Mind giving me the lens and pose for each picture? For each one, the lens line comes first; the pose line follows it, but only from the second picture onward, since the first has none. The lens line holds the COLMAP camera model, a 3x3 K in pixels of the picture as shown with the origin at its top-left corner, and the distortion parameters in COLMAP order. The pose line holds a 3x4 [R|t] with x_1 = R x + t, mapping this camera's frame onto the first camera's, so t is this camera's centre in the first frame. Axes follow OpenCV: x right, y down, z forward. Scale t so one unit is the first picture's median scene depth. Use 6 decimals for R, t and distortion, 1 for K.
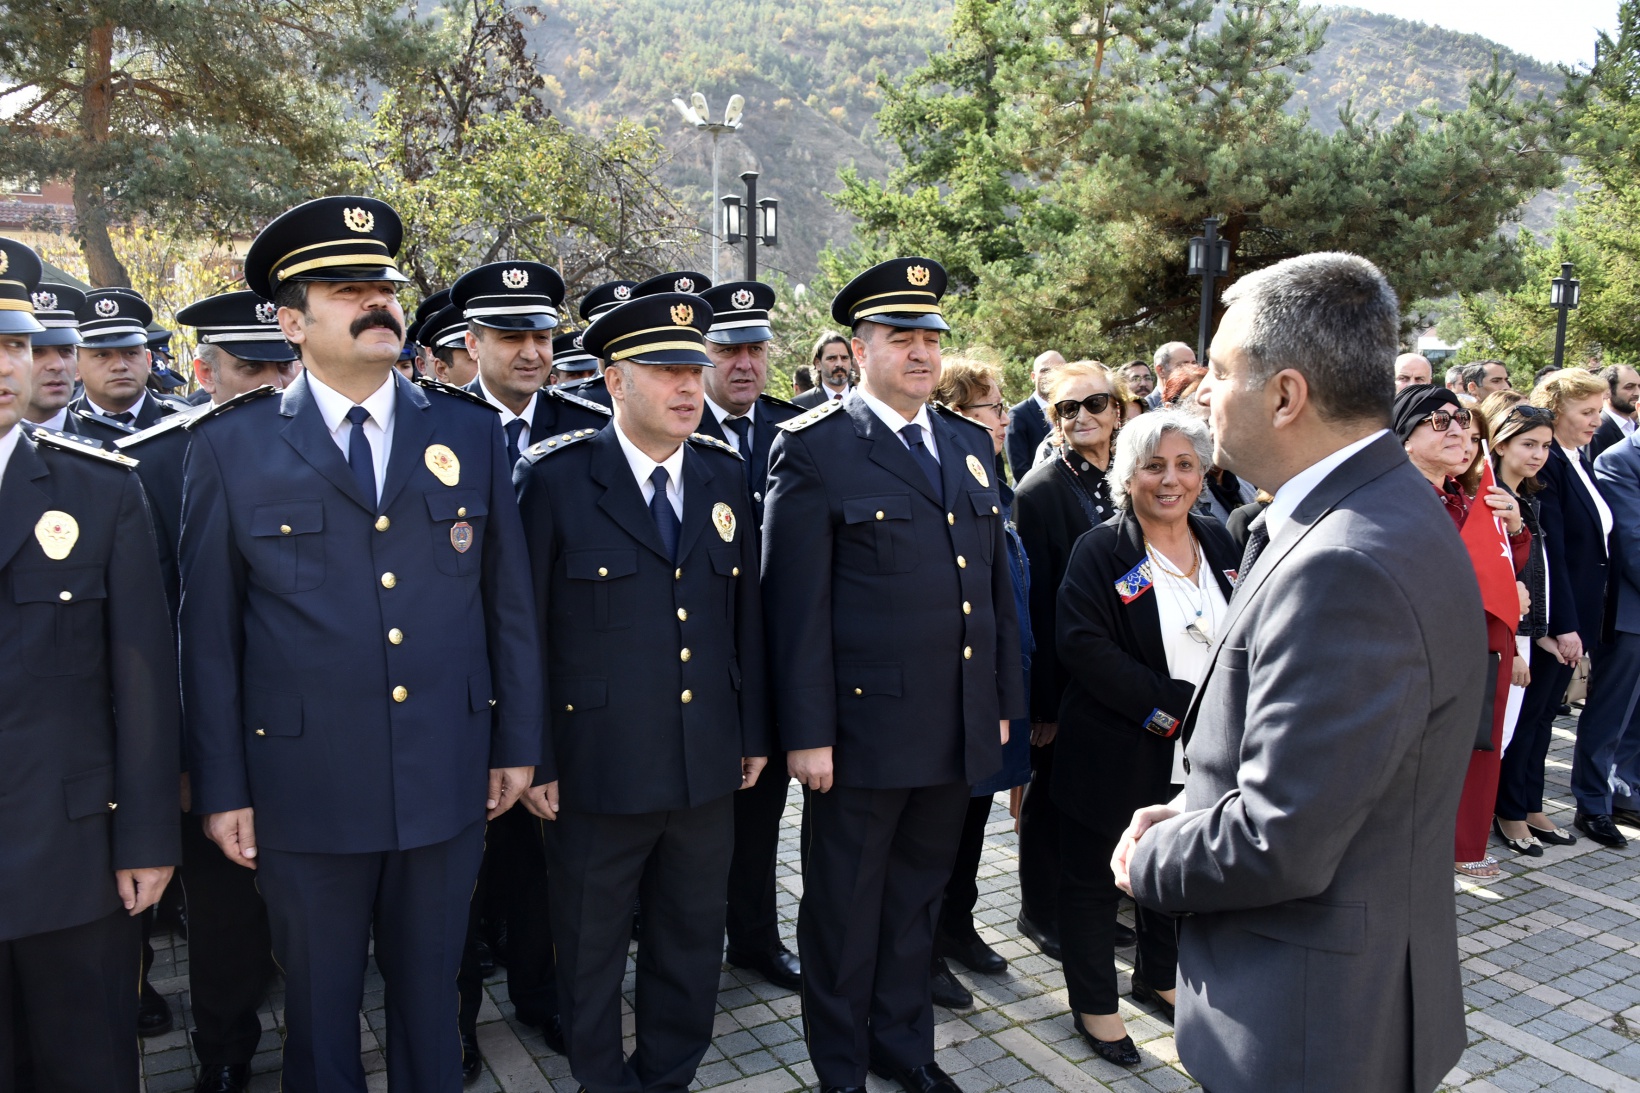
lens RADIAL K [[1348.3, 0, 817.7], [0, 1348.3, 558.1], [0, 0, 1]] dist [-0.002033, -0.016834]
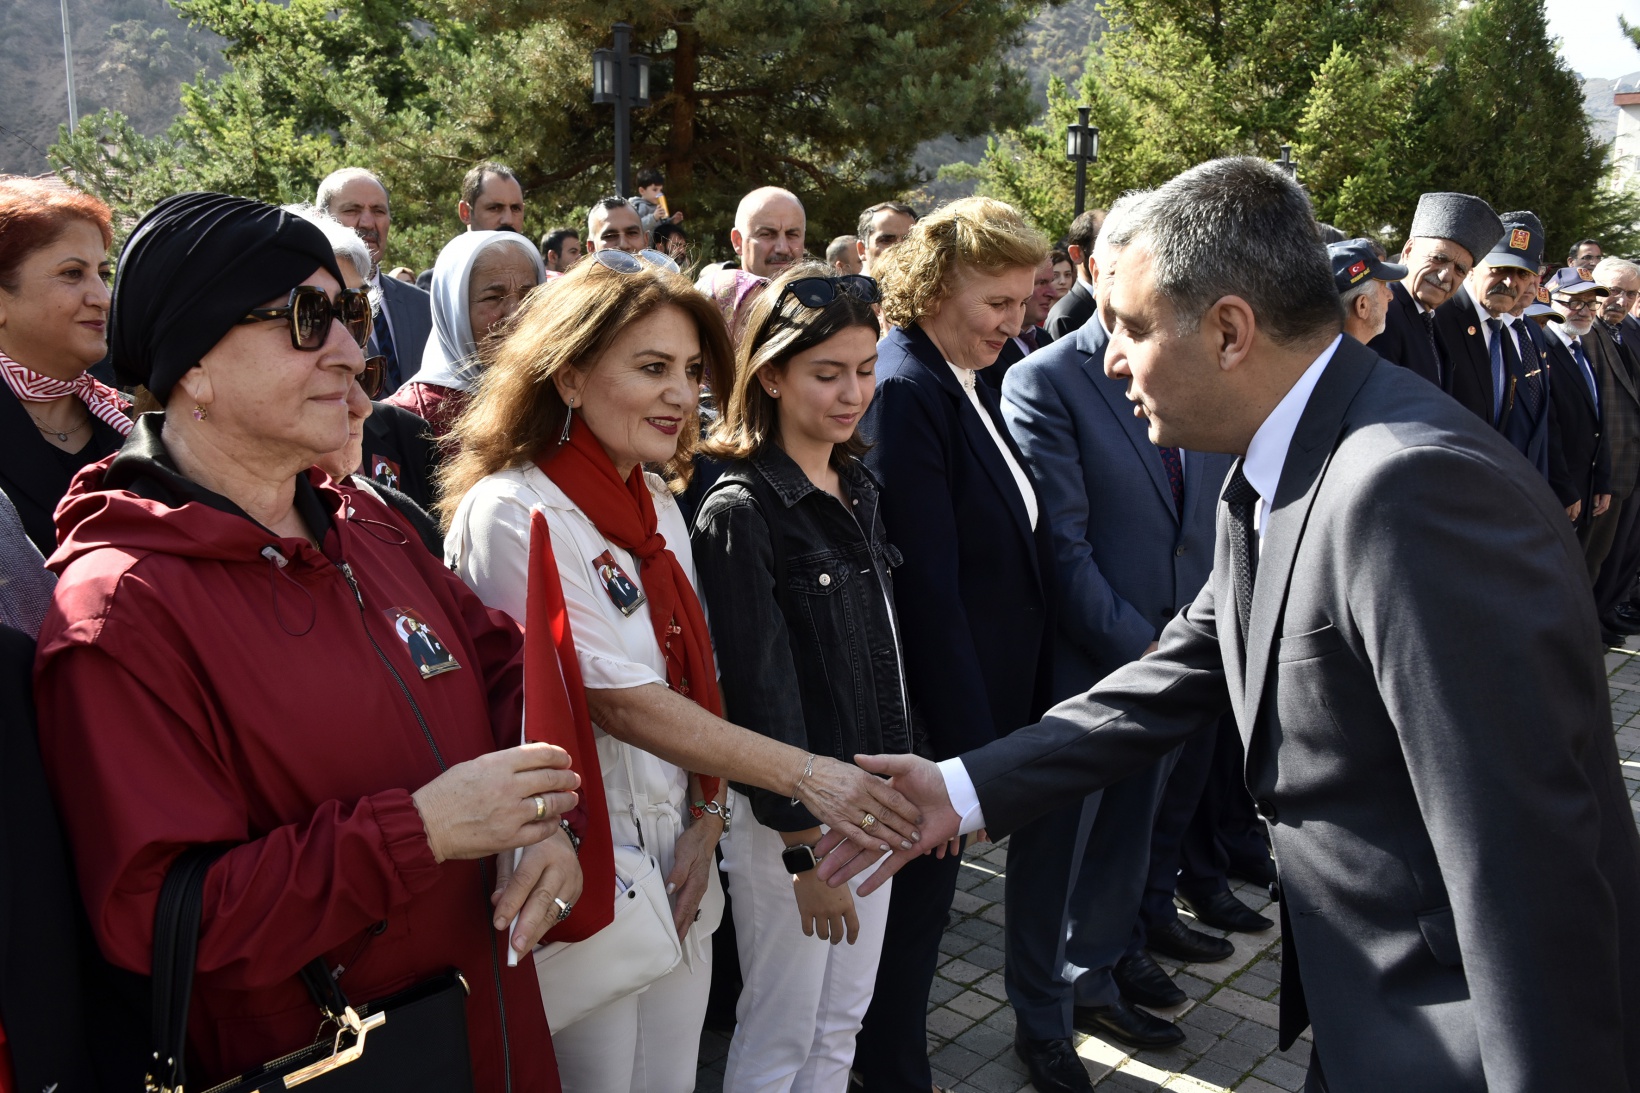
lens RADIAL K [[1192.1, 0, 820.0], [0, 1192.1, 546.5], [0, 0, 1]] dist [-0.002580, 0.000921]
pose [[0.970845, -0.065278, 0.230650, 0.207286], [0.041320, 0.993376, 0.107220, -0.033547], [-0.236121, -0.094564, 0.967111, 0.295875]]
